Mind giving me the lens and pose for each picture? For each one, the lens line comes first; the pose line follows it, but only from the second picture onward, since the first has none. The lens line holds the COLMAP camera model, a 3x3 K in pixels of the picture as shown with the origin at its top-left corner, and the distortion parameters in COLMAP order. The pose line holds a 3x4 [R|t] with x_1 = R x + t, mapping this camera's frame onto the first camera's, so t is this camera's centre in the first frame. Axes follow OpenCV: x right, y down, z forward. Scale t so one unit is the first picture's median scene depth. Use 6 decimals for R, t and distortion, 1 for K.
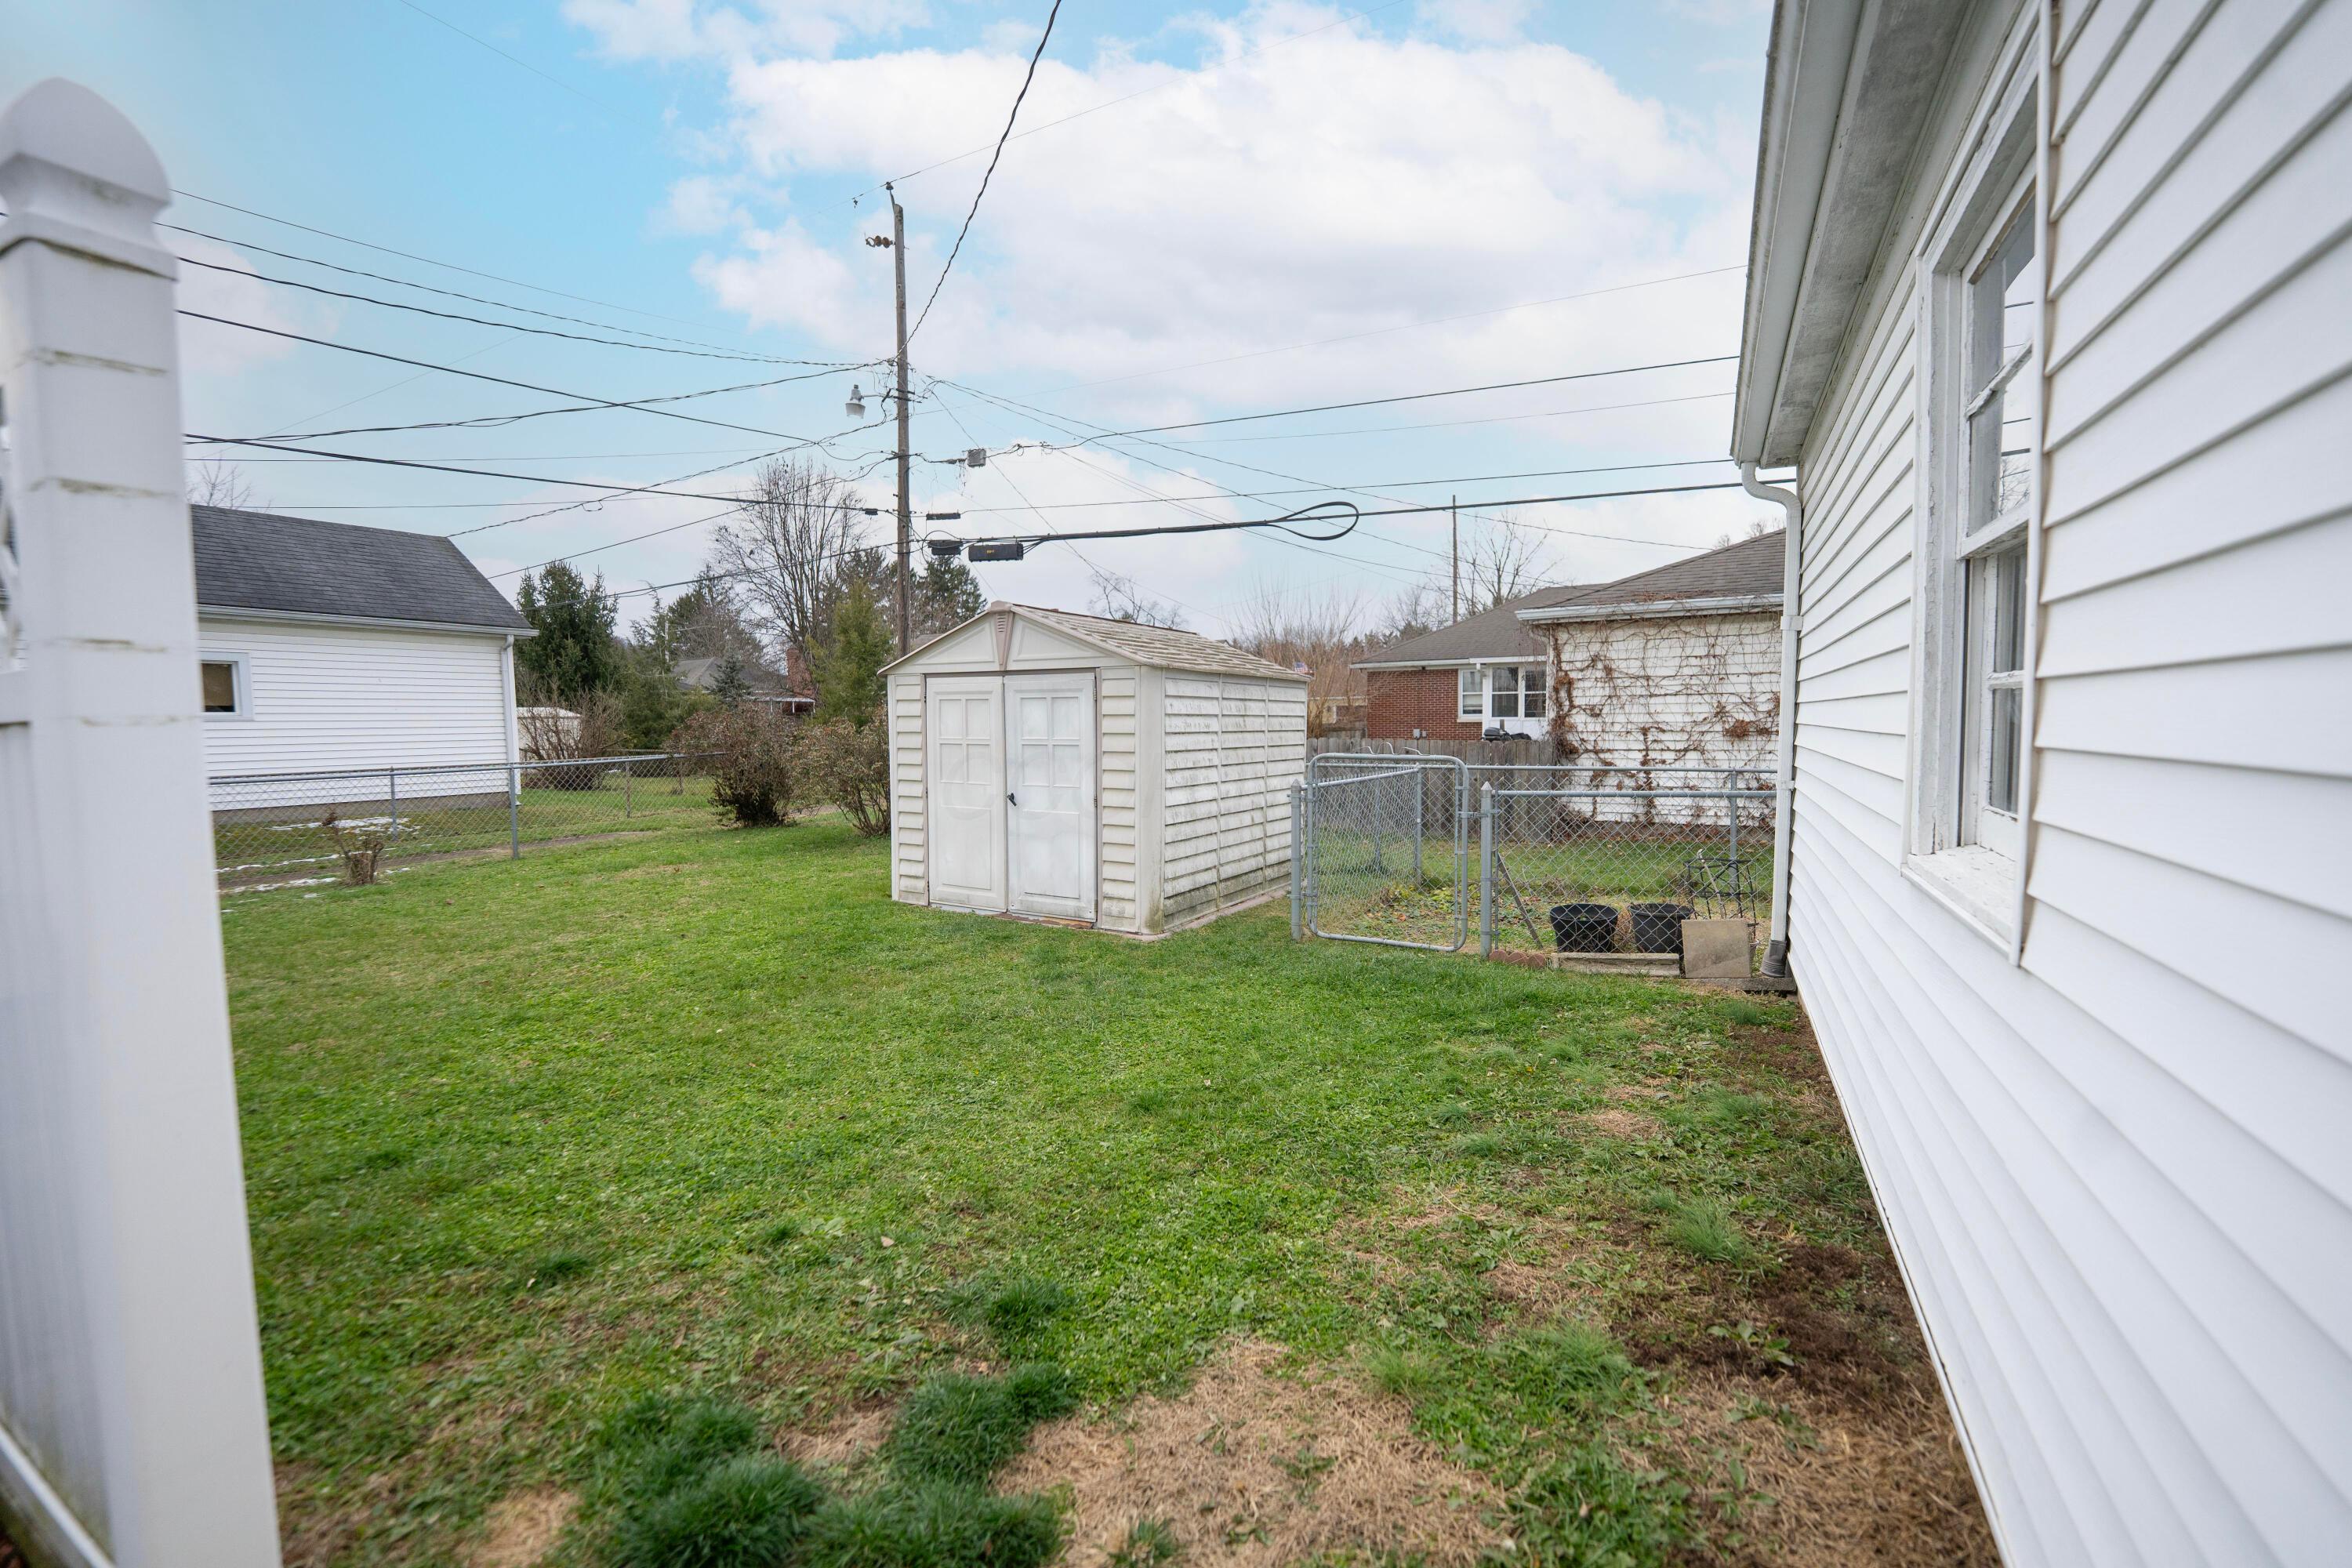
lens RADIAL K [[959.6, 0, 1183.4], [0, 959.6, 783.3], [0, 0, 1]] dist [-0.021021, -0.000019]
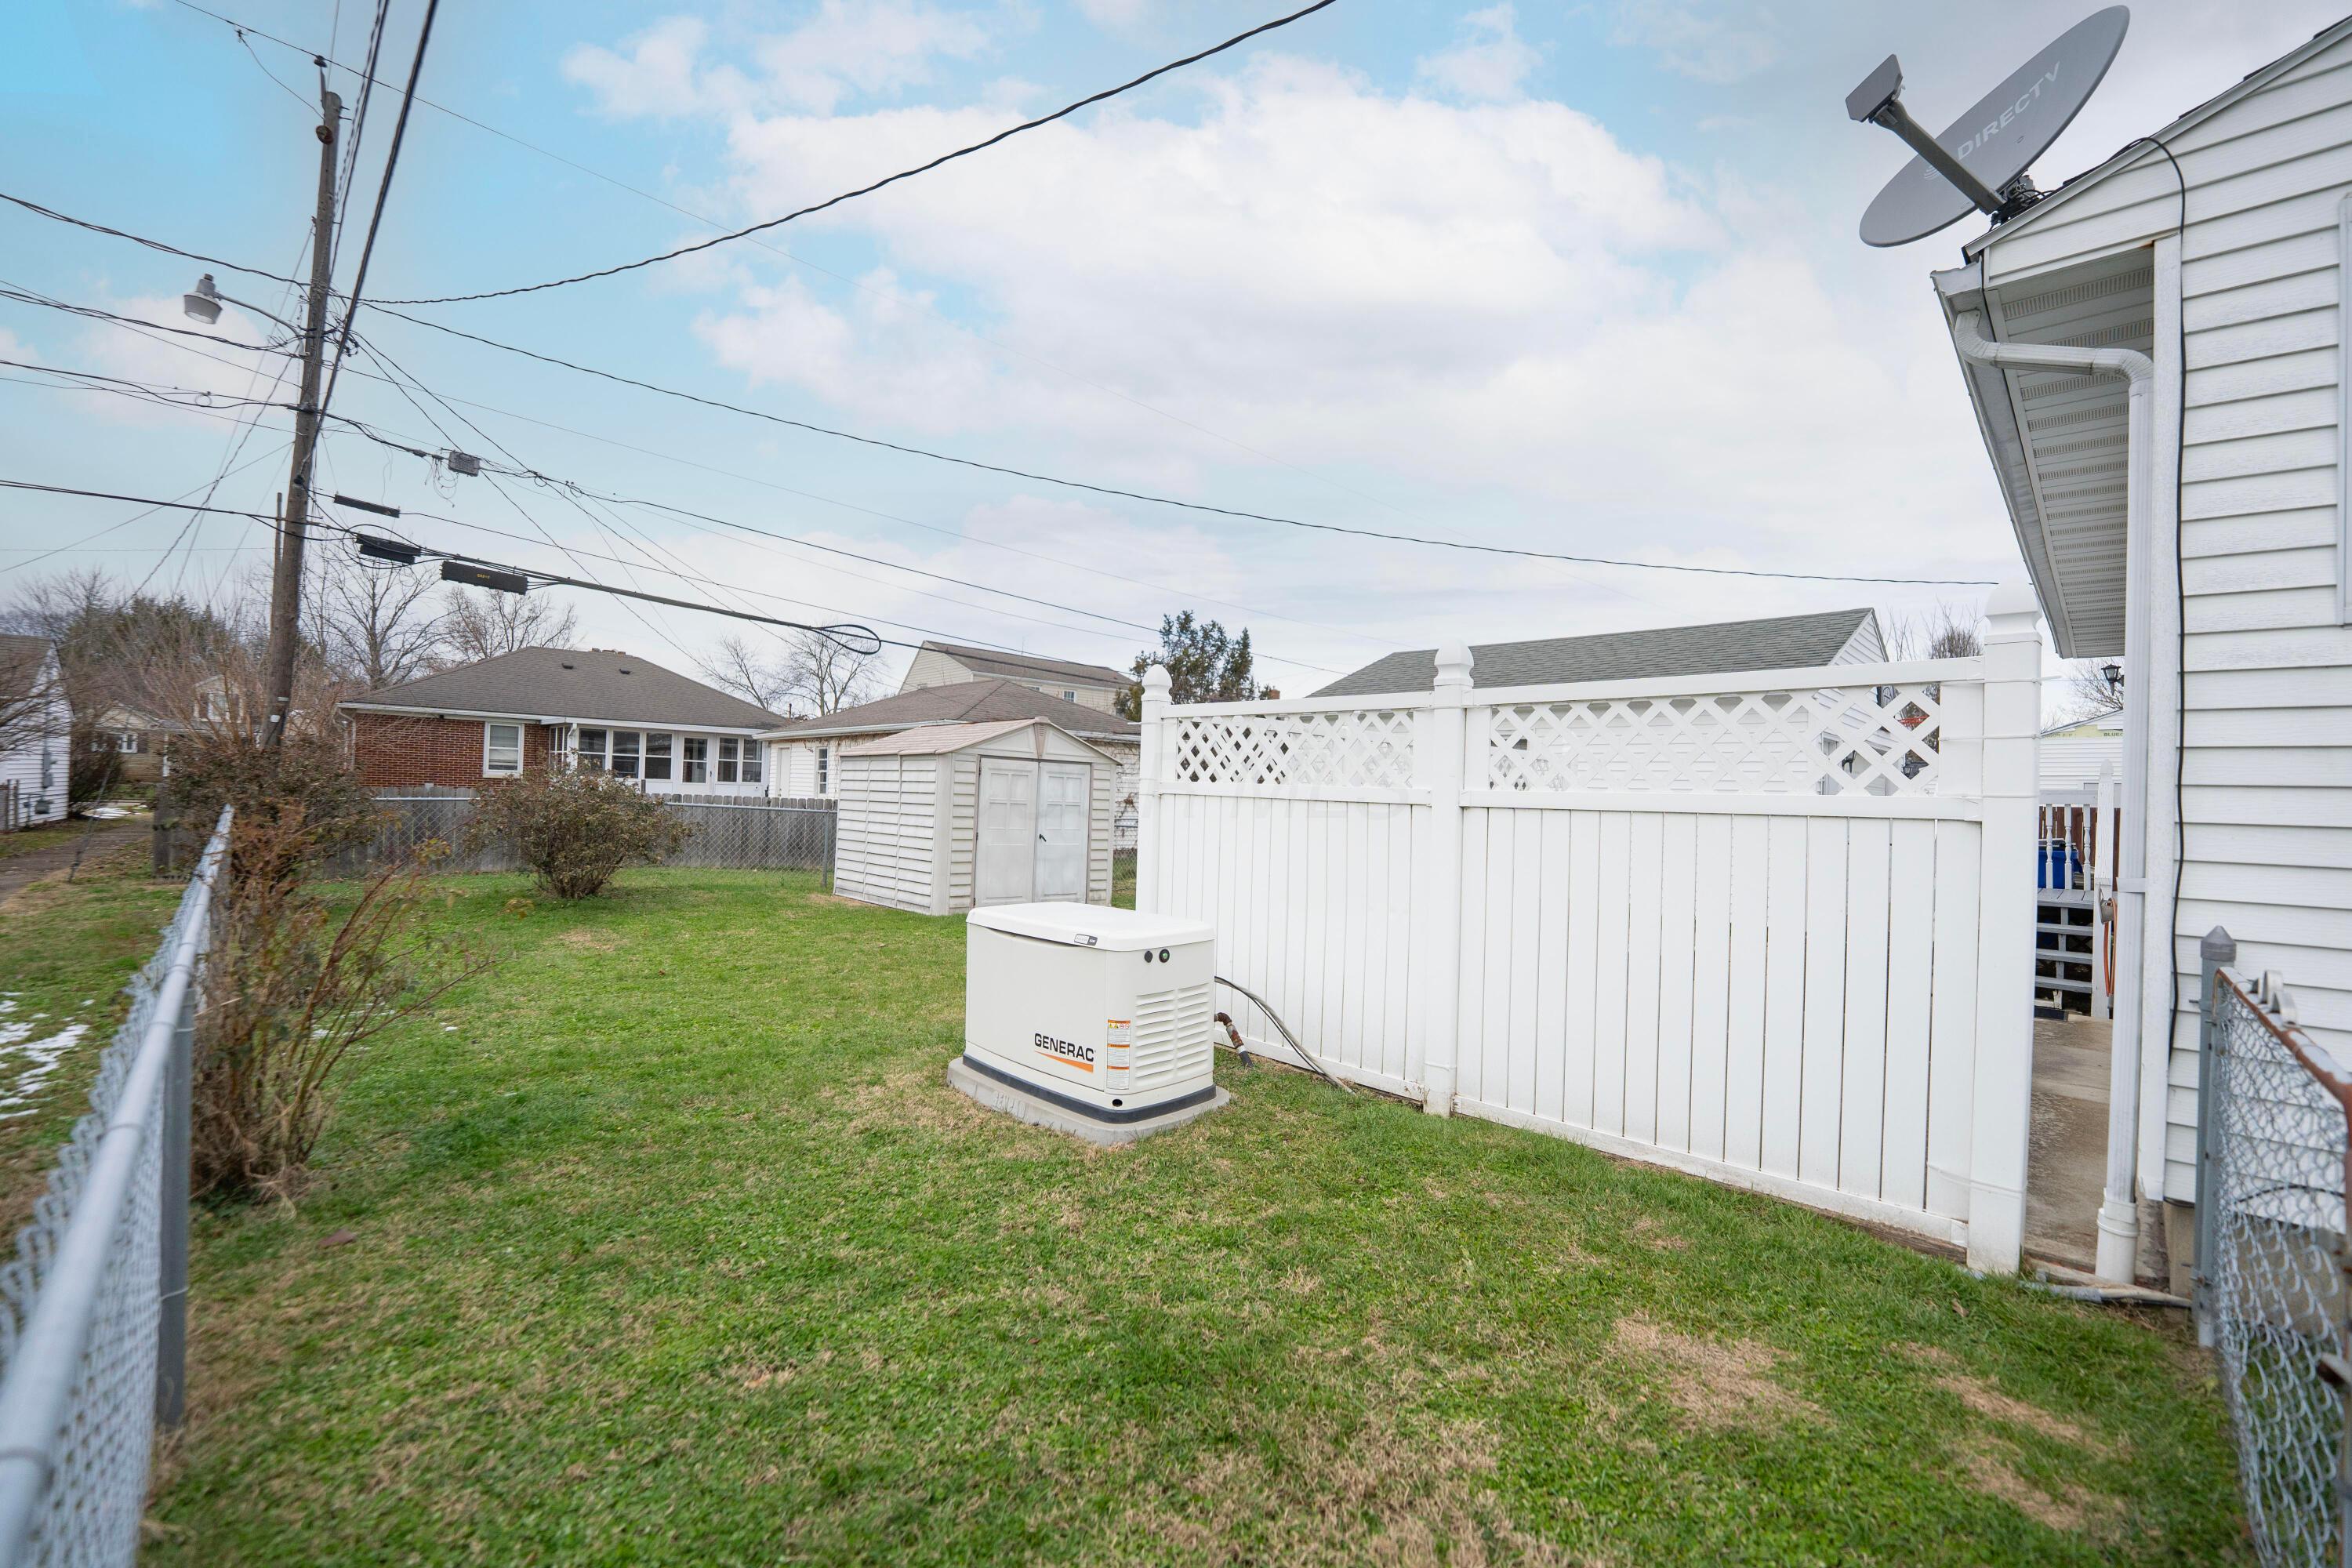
lens RADIAL K [[959.6, 0, 1183.2], [0, 959.6, 786.4], [0, 0, 1]] dist [-0.021021, -0.000019]
pose [[0.284294, 0.027546, 0.958341, -0.860664], [0.027820, 0.998929, -0.036966, -0.001871], [-0.958333, 0.037170, 0.283223, 0.157691]]
